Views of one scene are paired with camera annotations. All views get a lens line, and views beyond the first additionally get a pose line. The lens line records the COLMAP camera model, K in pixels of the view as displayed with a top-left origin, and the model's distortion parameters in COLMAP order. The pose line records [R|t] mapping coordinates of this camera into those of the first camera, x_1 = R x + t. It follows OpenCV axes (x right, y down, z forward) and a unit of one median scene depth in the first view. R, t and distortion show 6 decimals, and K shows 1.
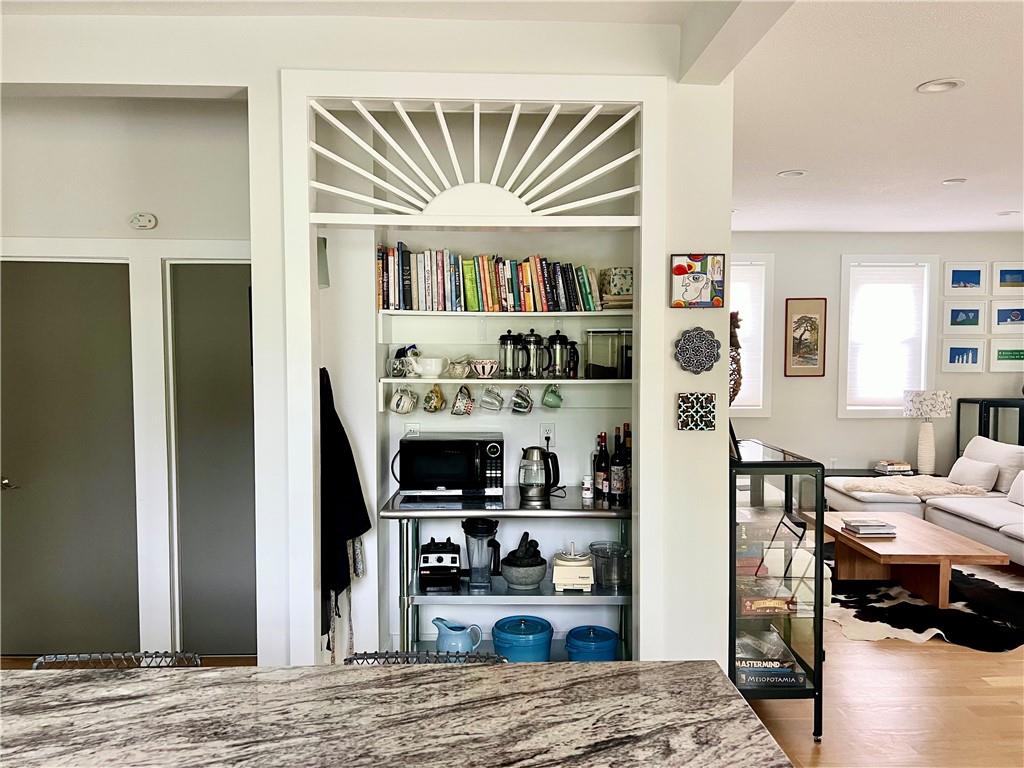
lens RADIAL K [[764.9, 0, 514.1], [0, 764.9, 390.2], [0, 0, 1]] dist [0.093283, -0.119696]
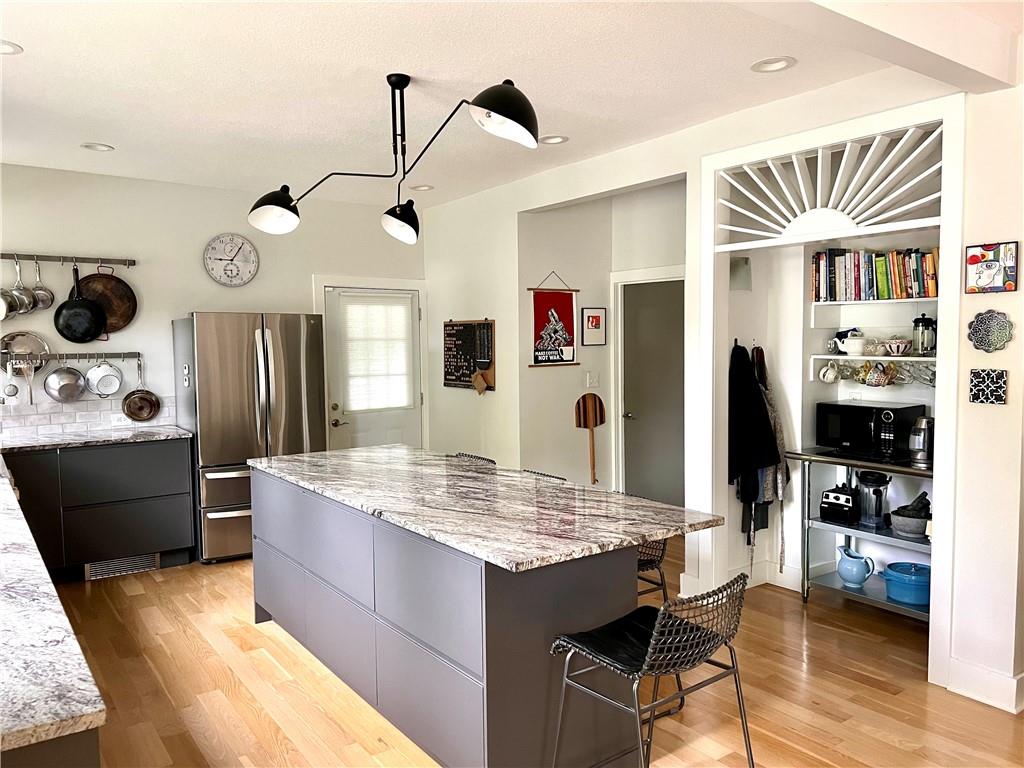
lens RADIAL K [[764.9, 0, 514.1], [0, 764.9, 390.2], [0, 0, 1]] dist [0.093283, -0.119696]
pose [[0.565556, 0.048896, -0.823259, 0.775216], [-0.029316, 0.998802, 0.039182, 0.009405], [0.824189, 0.001975, 0.566312, -0.196686]]
